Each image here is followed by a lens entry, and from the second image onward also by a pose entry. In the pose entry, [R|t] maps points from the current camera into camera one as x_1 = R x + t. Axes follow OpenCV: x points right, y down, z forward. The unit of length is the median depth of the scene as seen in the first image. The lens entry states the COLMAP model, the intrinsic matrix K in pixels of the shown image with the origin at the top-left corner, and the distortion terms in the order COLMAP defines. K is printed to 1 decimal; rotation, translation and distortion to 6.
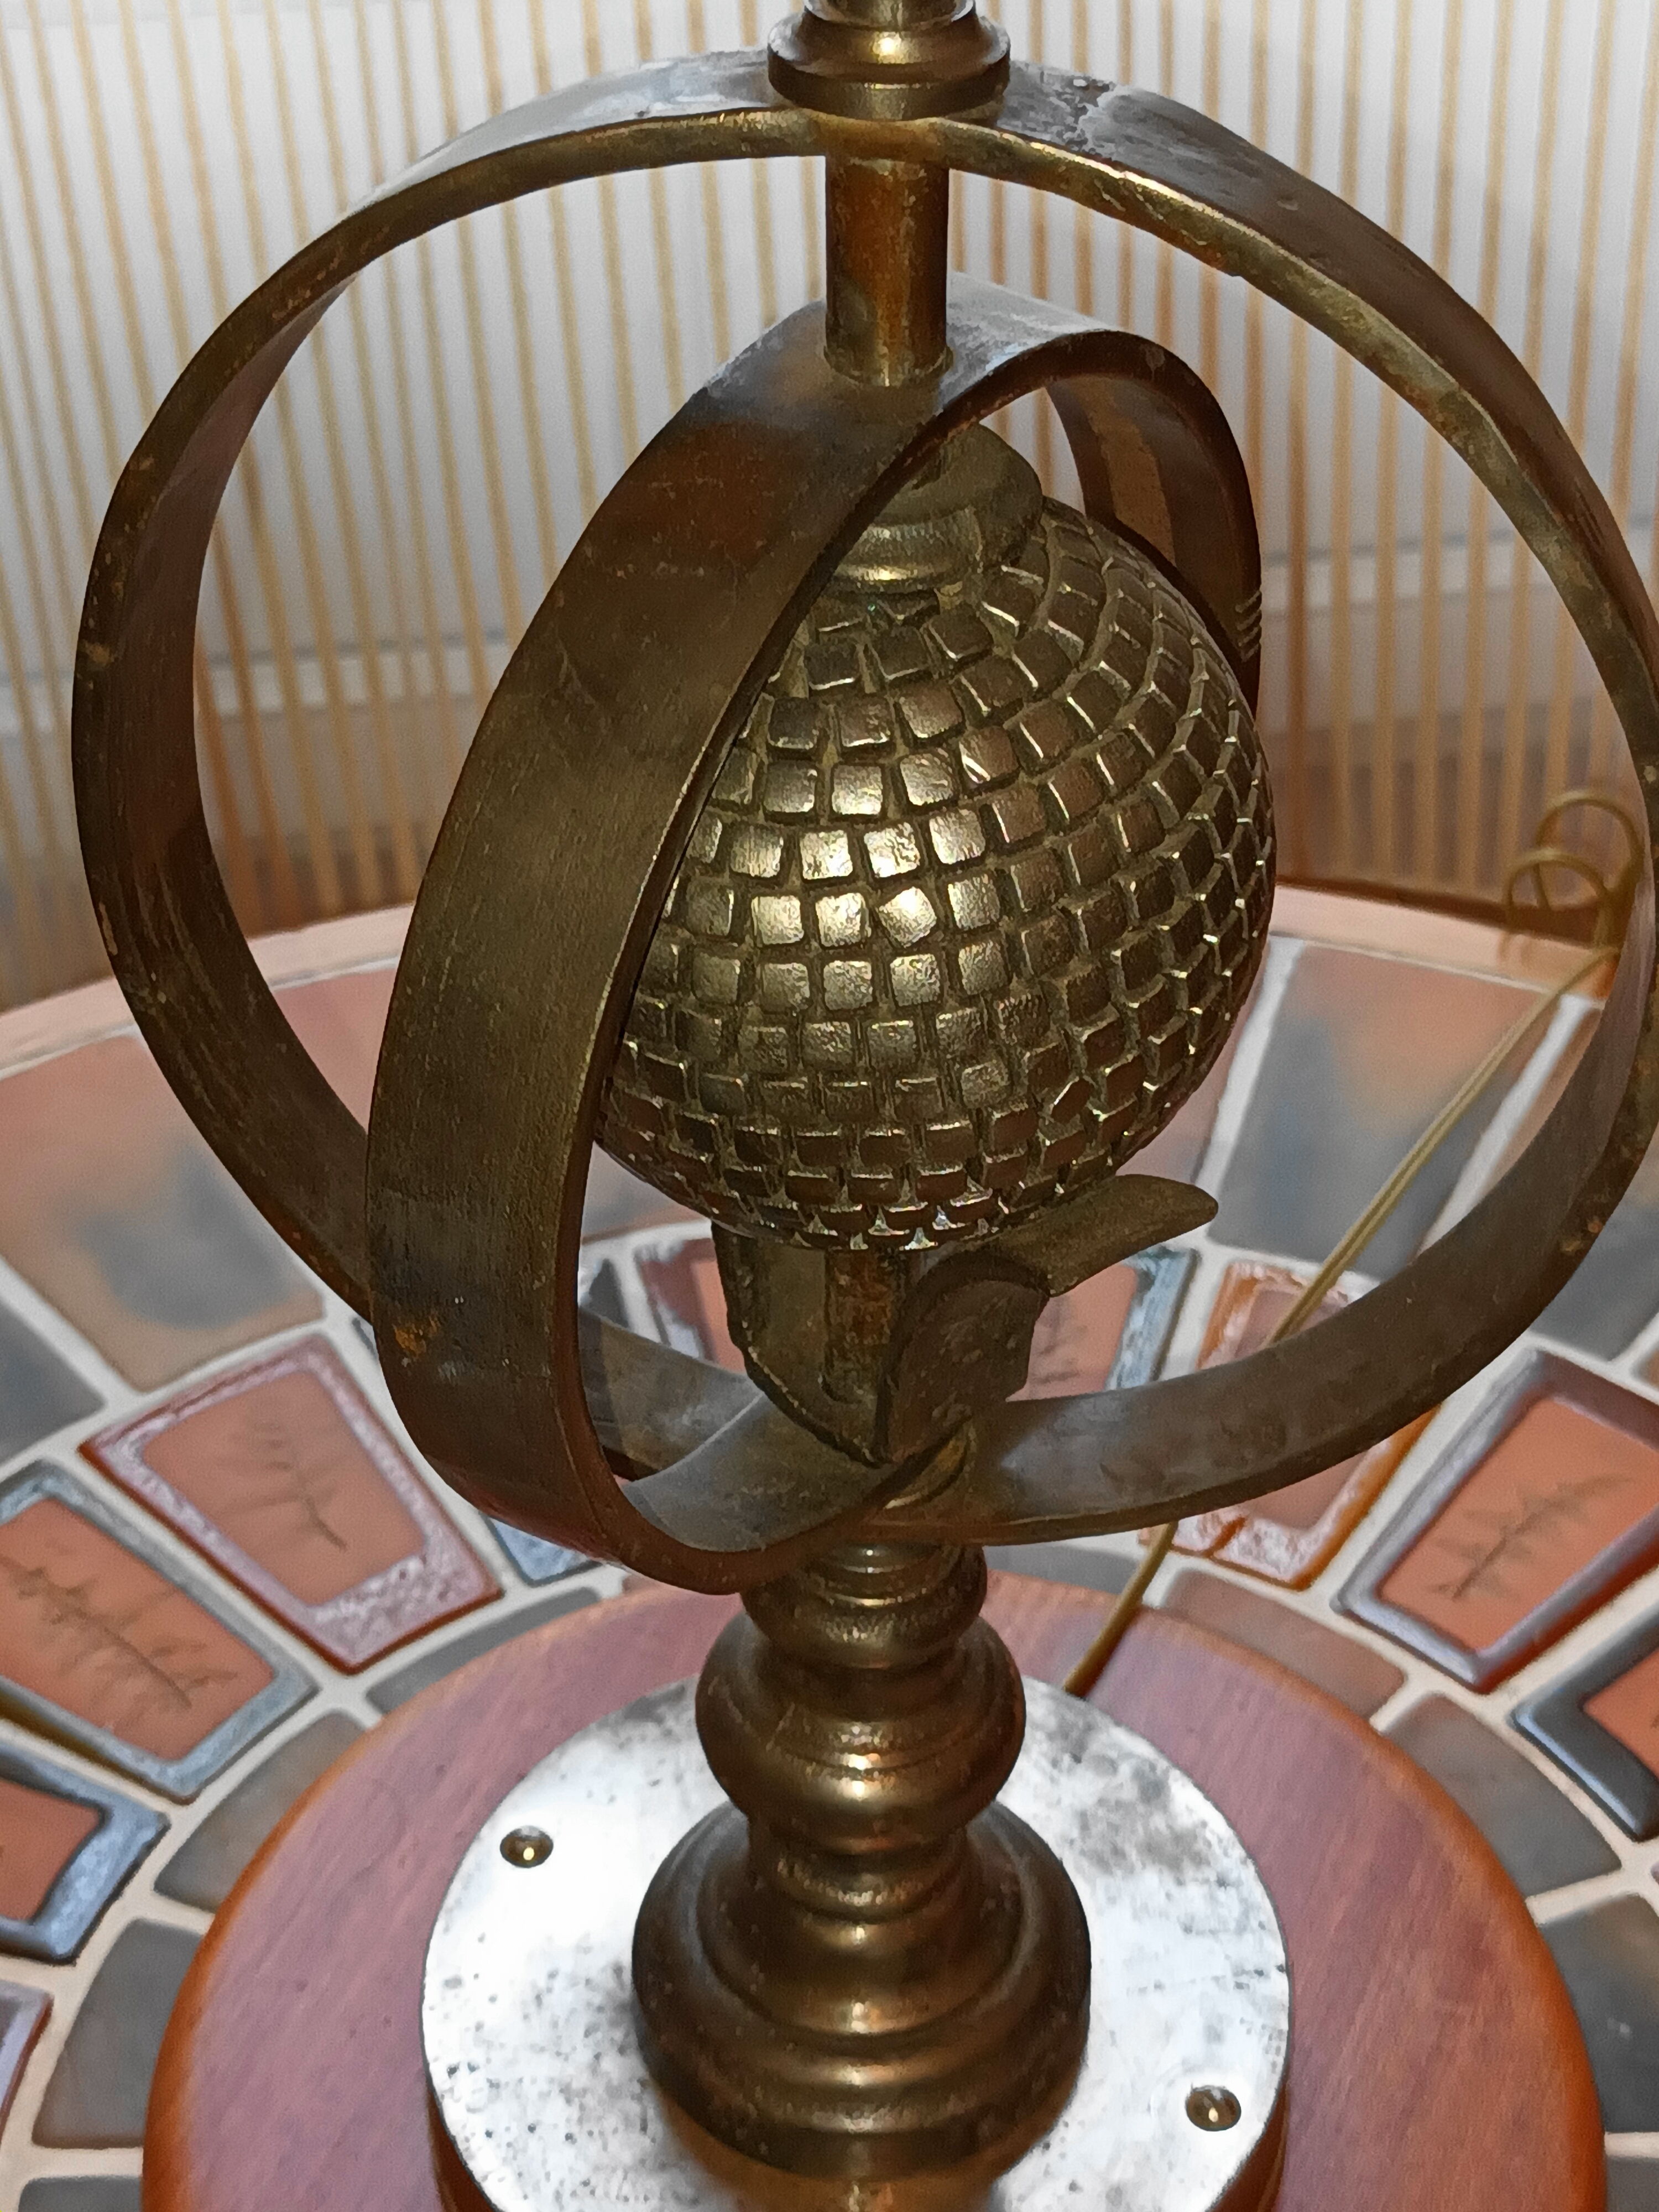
lens RADIAL K [[3430.9, 0, 829.5], [0, 3430.9, 1106.0], [0, 0, 1]] dist [0.041595, -0.065454]
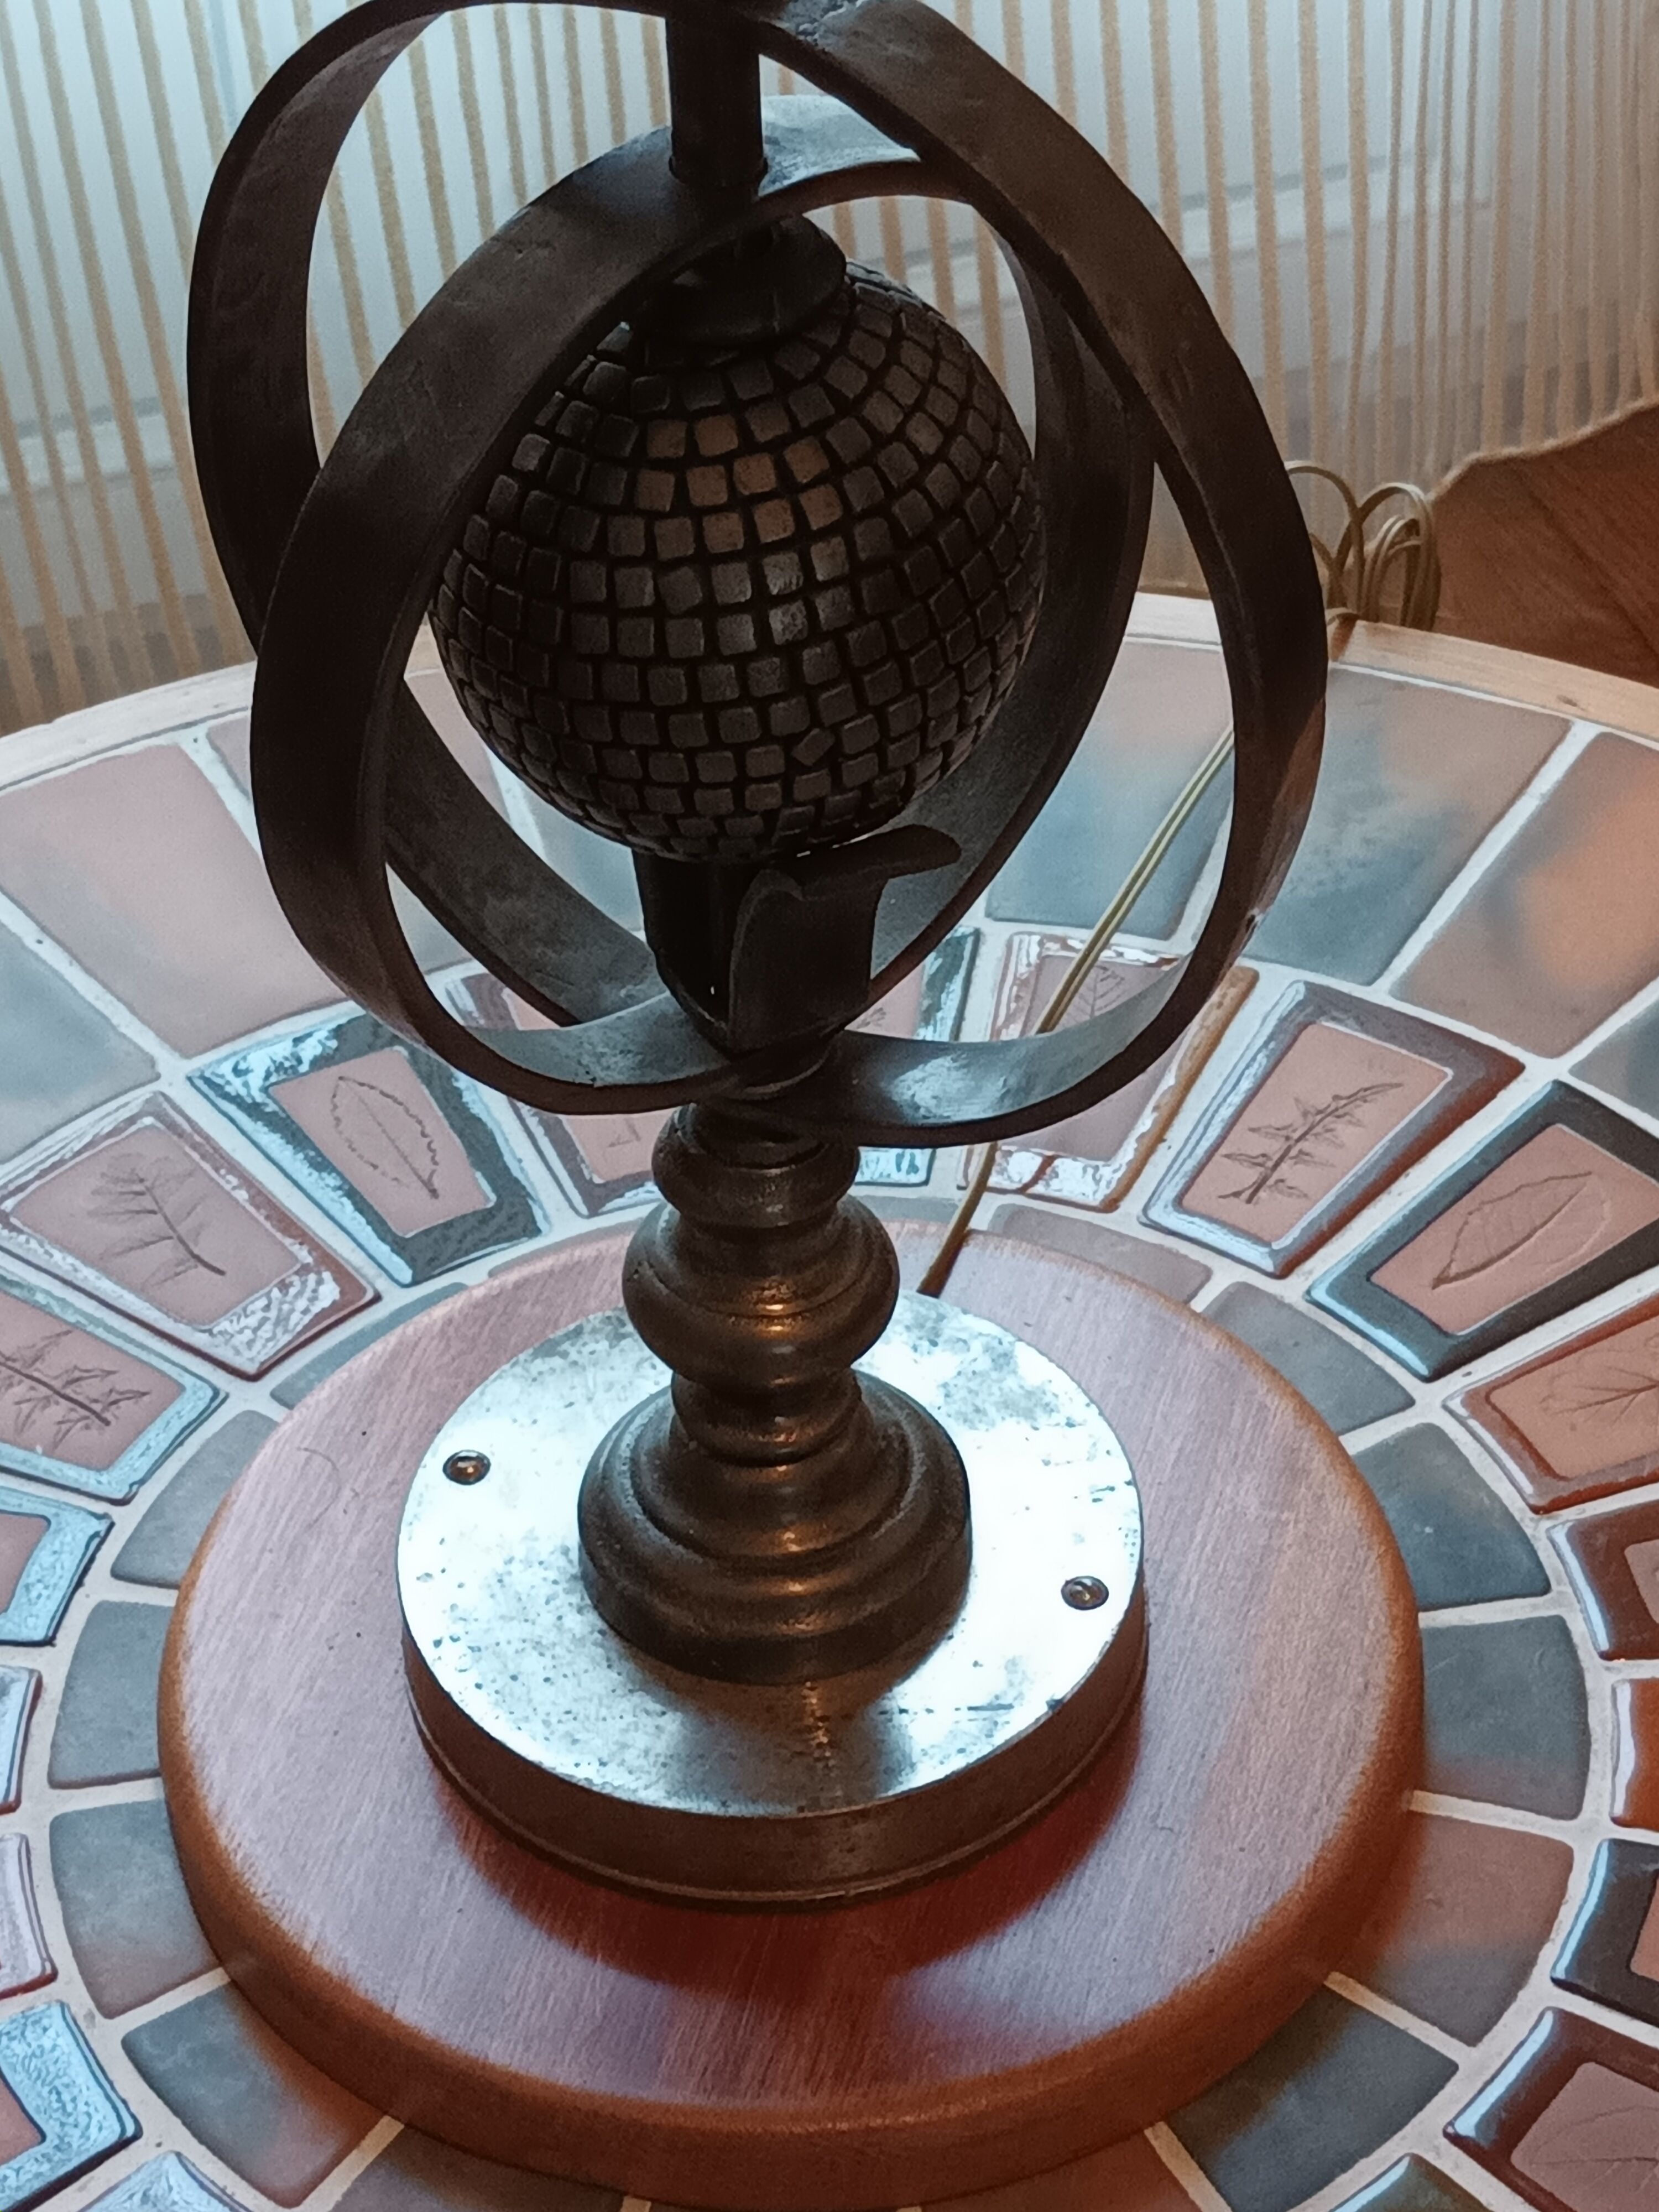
lens RADIAL K [[4451.7, 0, 829.5], [0, 4451.7, 1106.0], [0, 0, 1]] dist [0.071625, -0.095721]
pose [[0.990044, -0.108793, 0.089314, -0.086529], [0.105986, 0.993730, 0.035609, 0.055945], [-0.092628, -0.025789, 0.995367, -0.470552]]
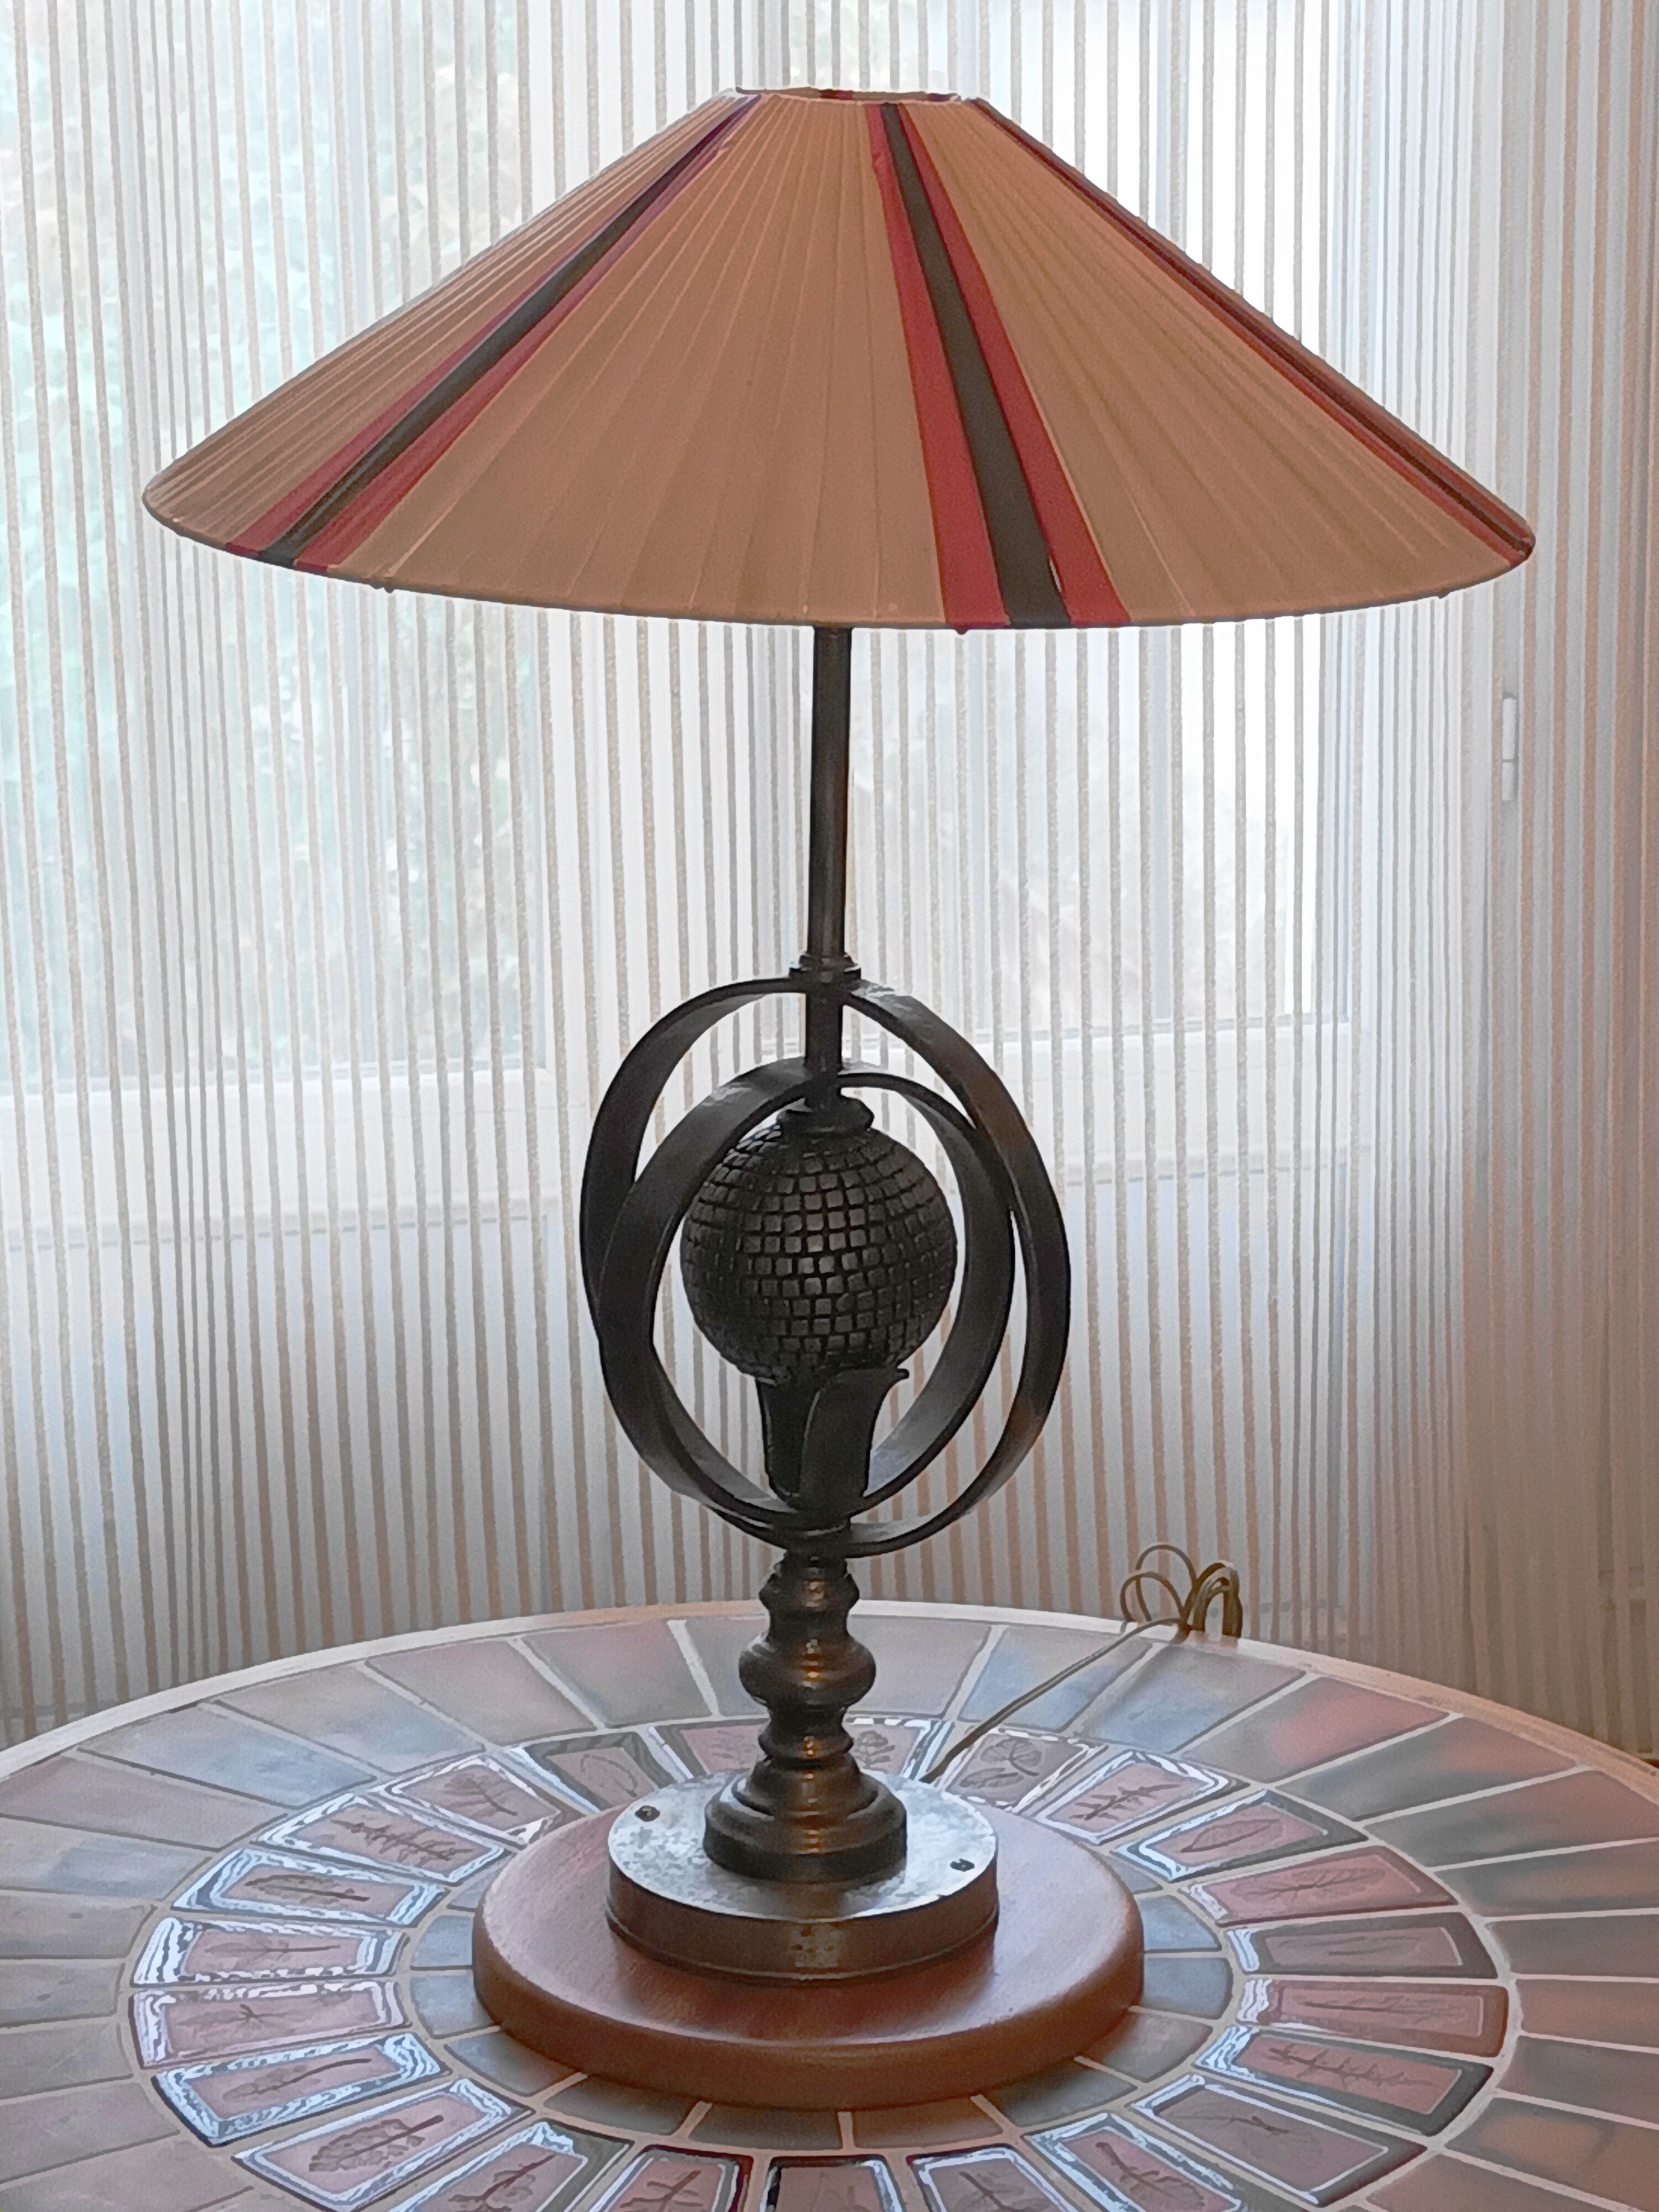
lens RADIAL K [[4553.9, 0, 791.5], [0, 4553.9, 1145.3], [0, 0, 1]] dist [0.075857, -0.066876]
pose [[0.997939, 0.002077, 0.064131, -0.180683], [0.025171, 0.906692, -0.421041, 1.037164], [-0.059022, 0.421787, 0.904772, -1.774465]]
